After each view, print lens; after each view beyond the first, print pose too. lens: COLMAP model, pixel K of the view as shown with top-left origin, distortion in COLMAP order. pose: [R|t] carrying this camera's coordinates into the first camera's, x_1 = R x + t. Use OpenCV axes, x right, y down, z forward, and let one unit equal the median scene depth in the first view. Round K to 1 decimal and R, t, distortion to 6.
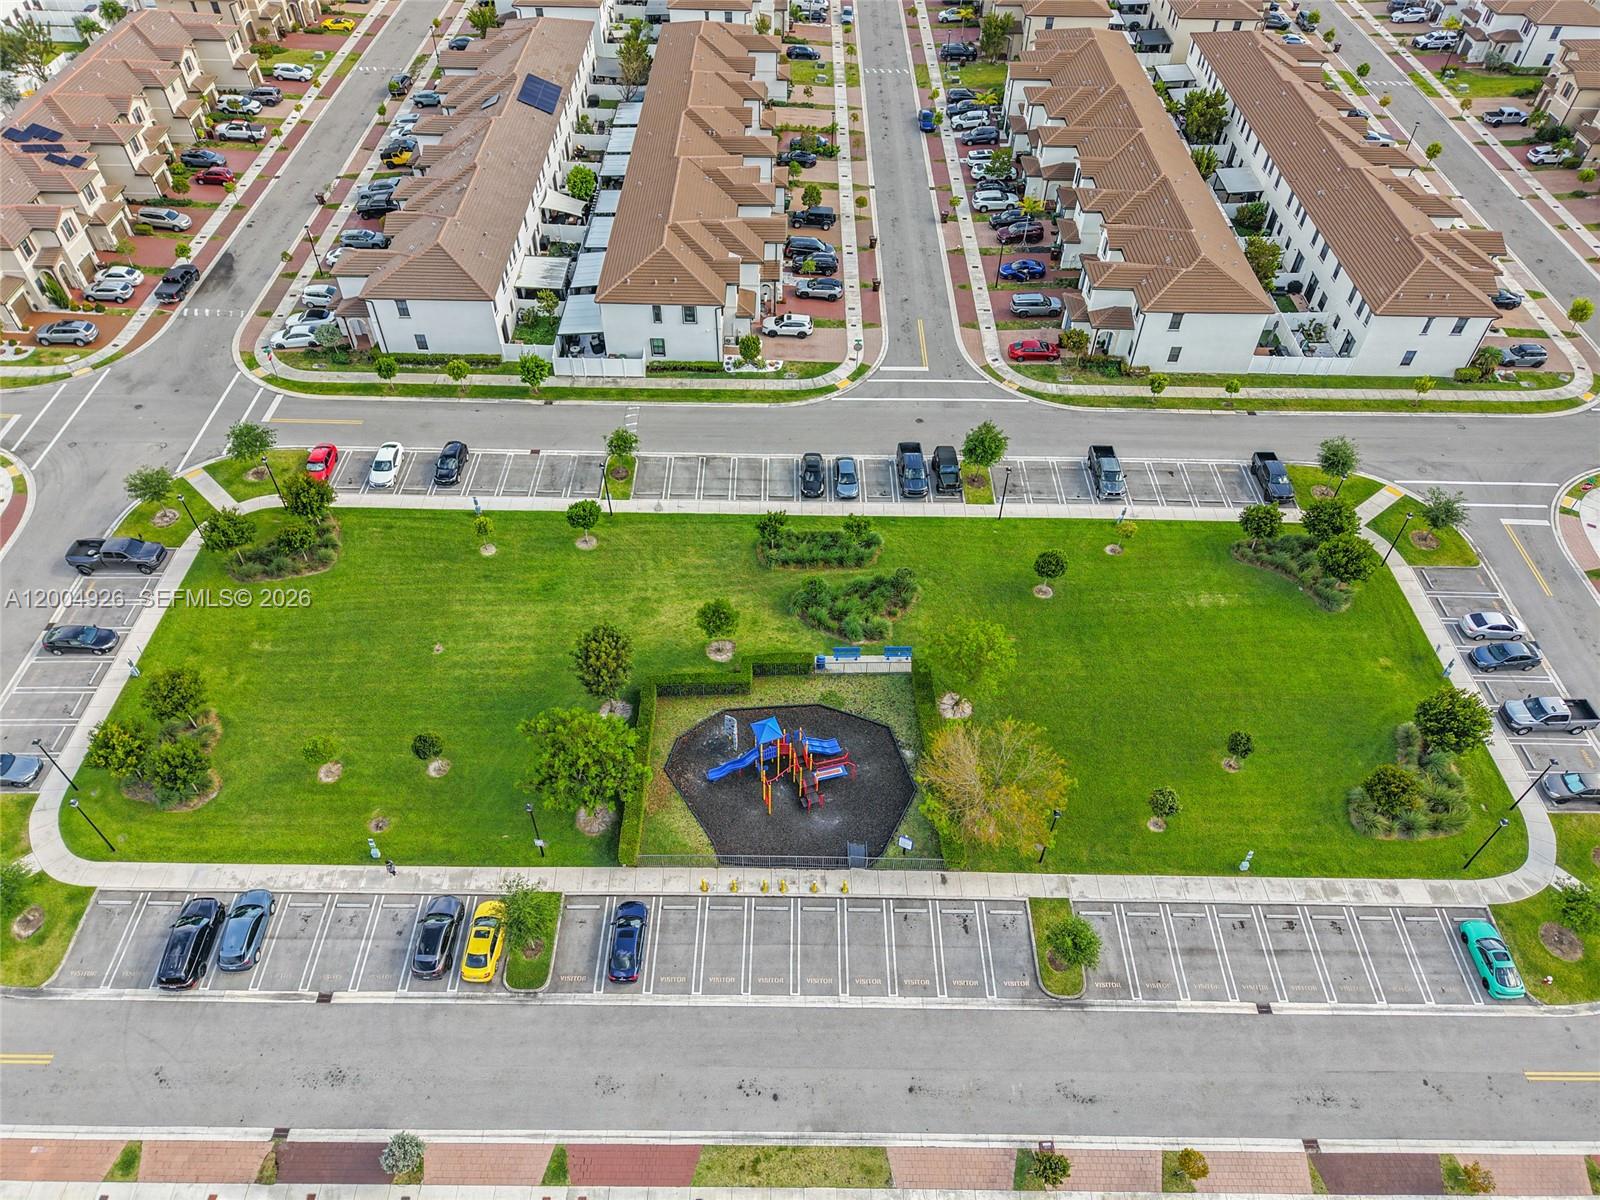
lens RADIAL K [[1077.6, 0, 792.9], [0, 1077.6, 597.4], [0, 0, 1]] dist [0.039186, -0.043359]
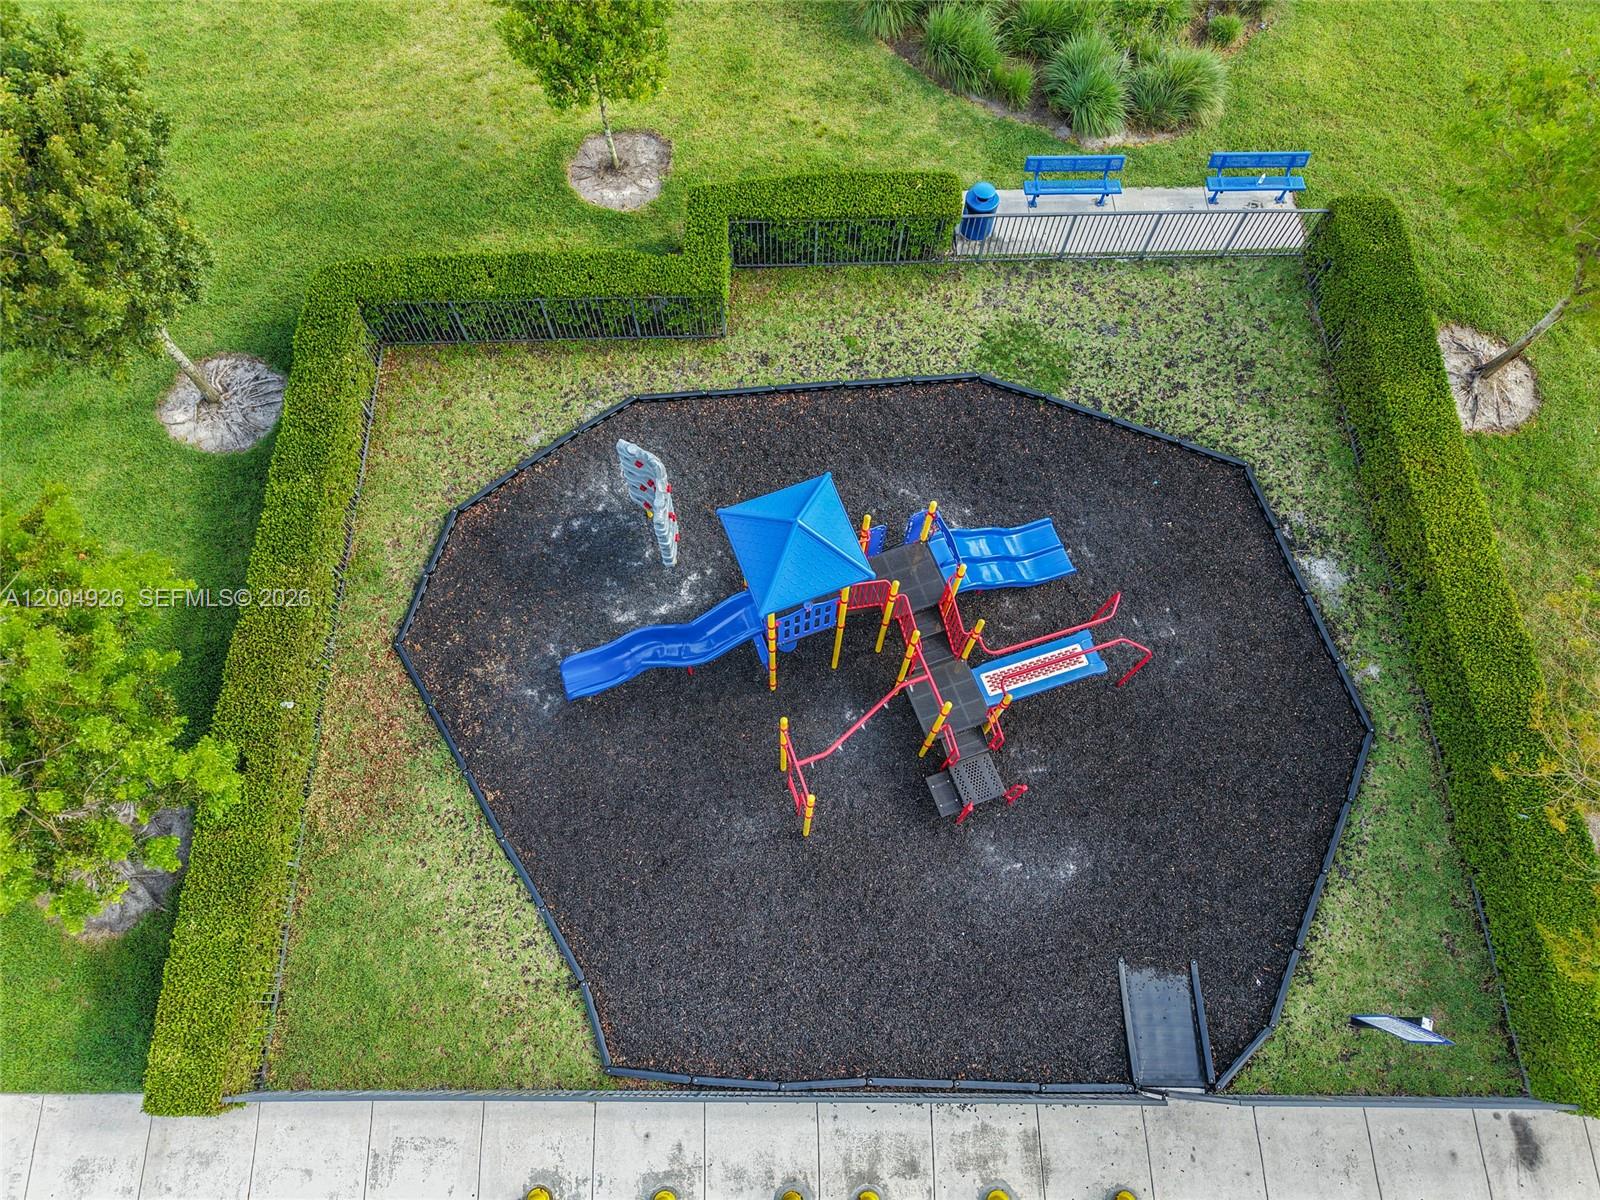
lens RADIAL K [[1077.6, 0, 792.9], [0, 1077.6, 597.4], [0, 0, 1]] dist [0.039186, -0.043359]
pose [[0.999997, -0.000823, 0.002132, -0.022889], [-0.000037, 0.927005, 0.375050, 0.048734], [-0.002285, -0.375049, 0.927002, 0.724156]]
